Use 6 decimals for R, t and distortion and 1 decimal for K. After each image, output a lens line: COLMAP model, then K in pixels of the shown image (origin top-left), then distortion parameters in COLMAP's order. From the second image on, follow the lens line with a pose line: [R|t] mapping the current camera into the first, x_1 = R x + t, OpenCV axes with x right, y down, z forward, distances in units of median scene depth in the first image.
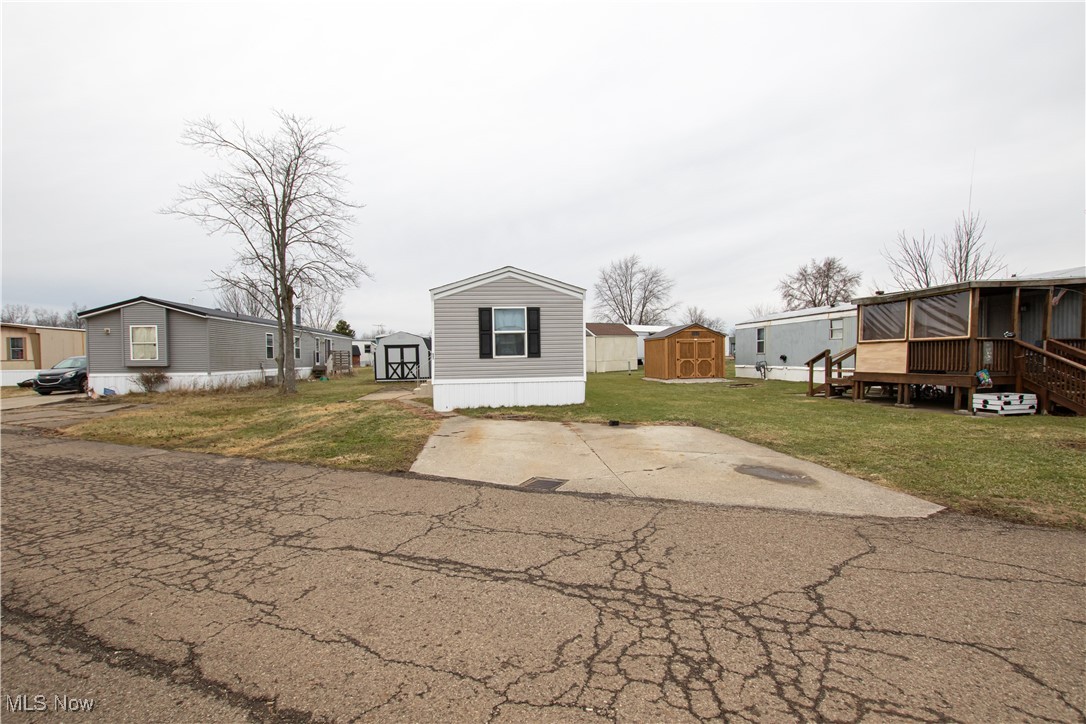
lens RADIAL K [[493.3, 0, 543.6], [0, 493.3, 367.8], [0, 0, 1]] dist [-0.034648, 0.000242]
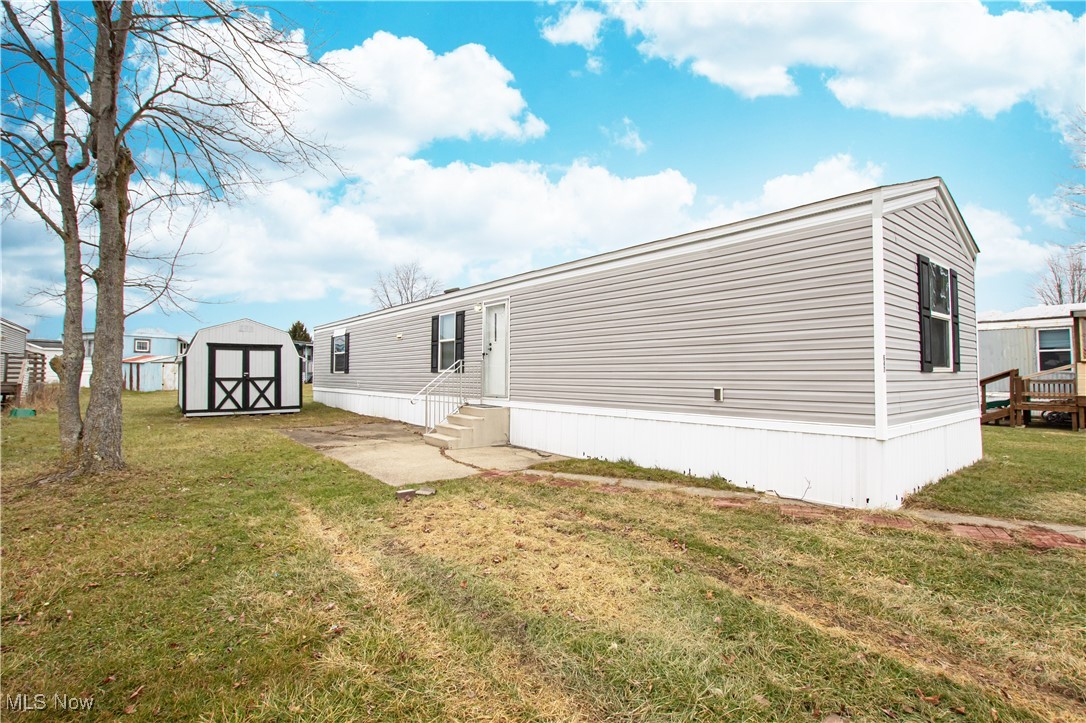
lens RADIAL K [[493.3, 0, 543.6], [0, 493.3, 367.3], [0, 0, 1]] dist [-0.034648, 0.000242]
pose [[0.837392, 0.022081, 0.546156, -0.304678], [-0.001154, 0.999253, -0.038631, -0.002871], [-0.546601, 0.031719, 0.836792, 0.398805]]
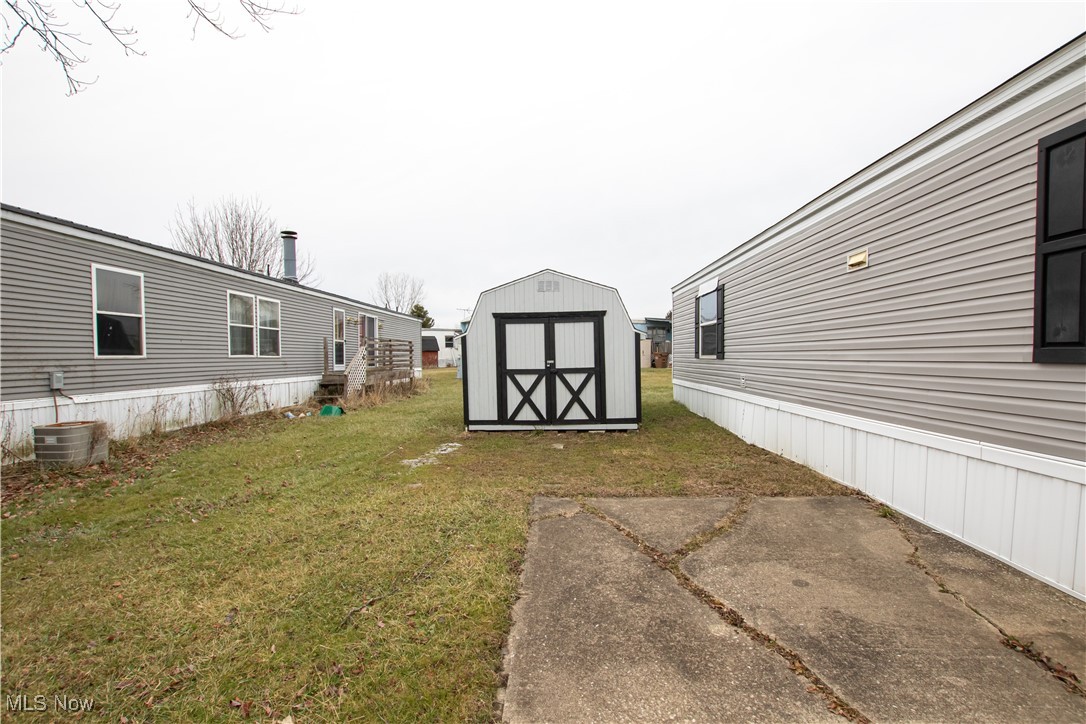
lens RADIAL K [[493.3, 0, 543.6], [0, 493.3, 367.8], [0, 0, 1]] dist [-0.034648, 0.000242]
pose [[0.987411, 0.006928, -0.158023, -0.242417], [-0.006052, 0.999964, 0.006026, -0.013990], [0.158059, -0.004994, 0.987417, 0.693686]]
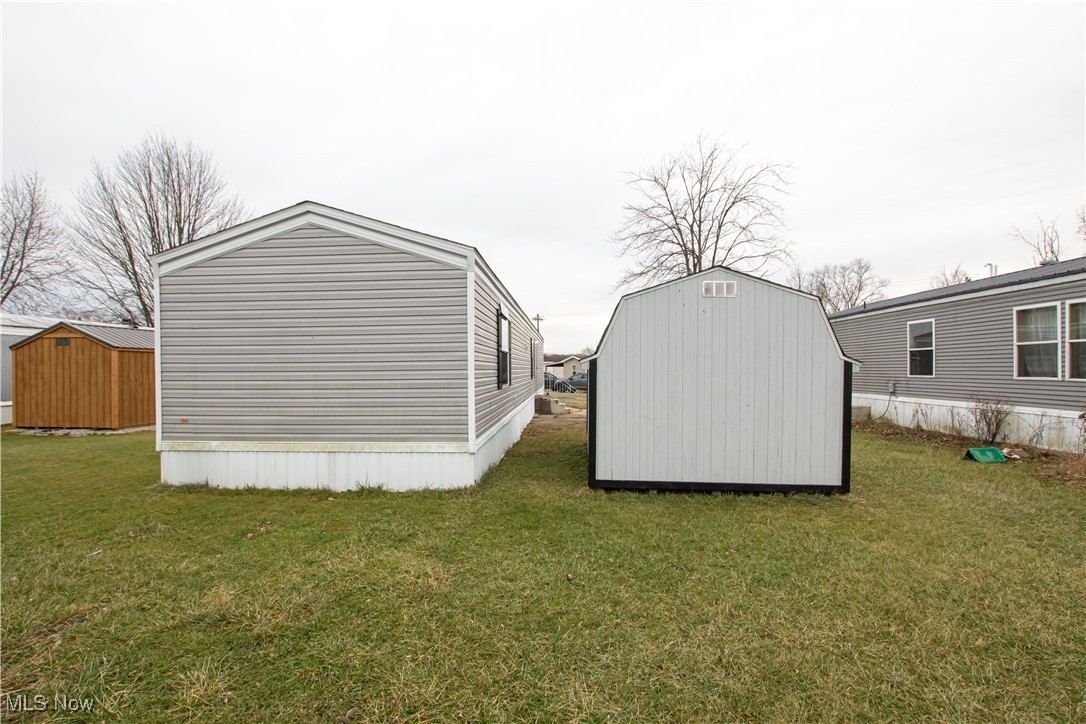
lens RADIAL K [[493.3, 0, 543.6], [0, 493.3, 367.8], [0, 0, 1]] dist [-0.034648, 0.000242]
pose [[-0.986628, -0.028121, 0.160543, -0.260165], [-0.025599, 0.999515, 0.017758, -0.023425], [-0.160964, 0.013410, -0.986869, 1.383554]]
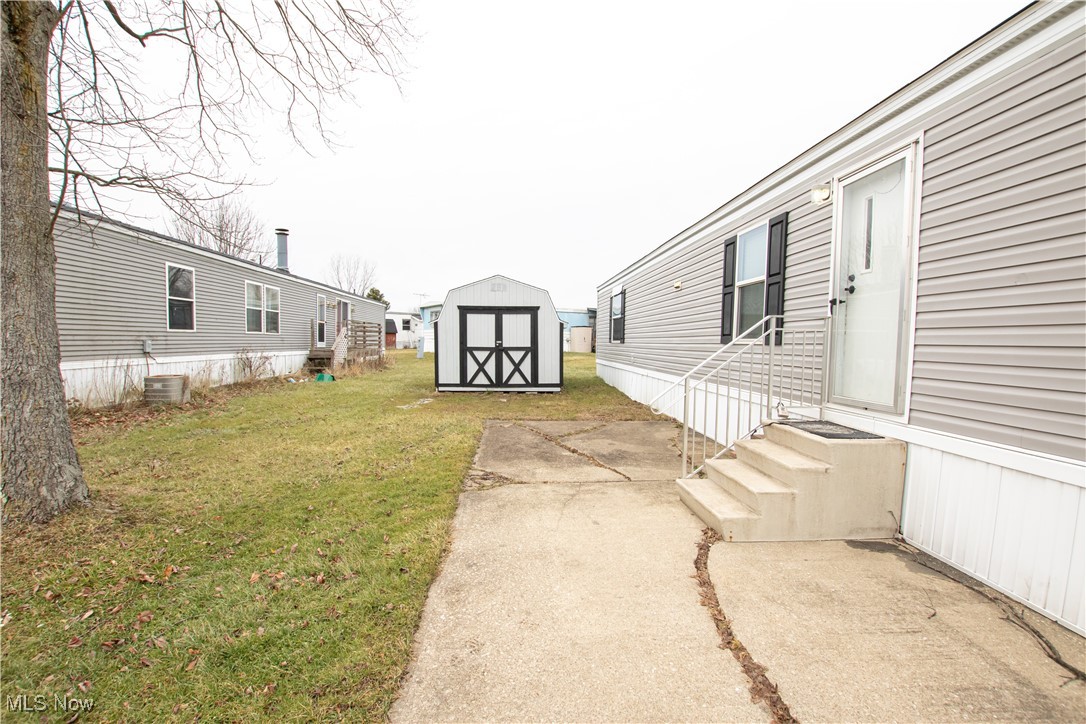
lens RADIAL K [[493.3, 0, 543.6], [0, 493.3, 367.8], [0, 0, 1]] dist [-0.034648, 0.000242]
pose [[0.997703, 0.030062, -0.060712, -0.221636], [-0.028089, 0.999057, 0.033093, -0.008812], [0.061649, -0.031312, 0.997607, 0.573148]]
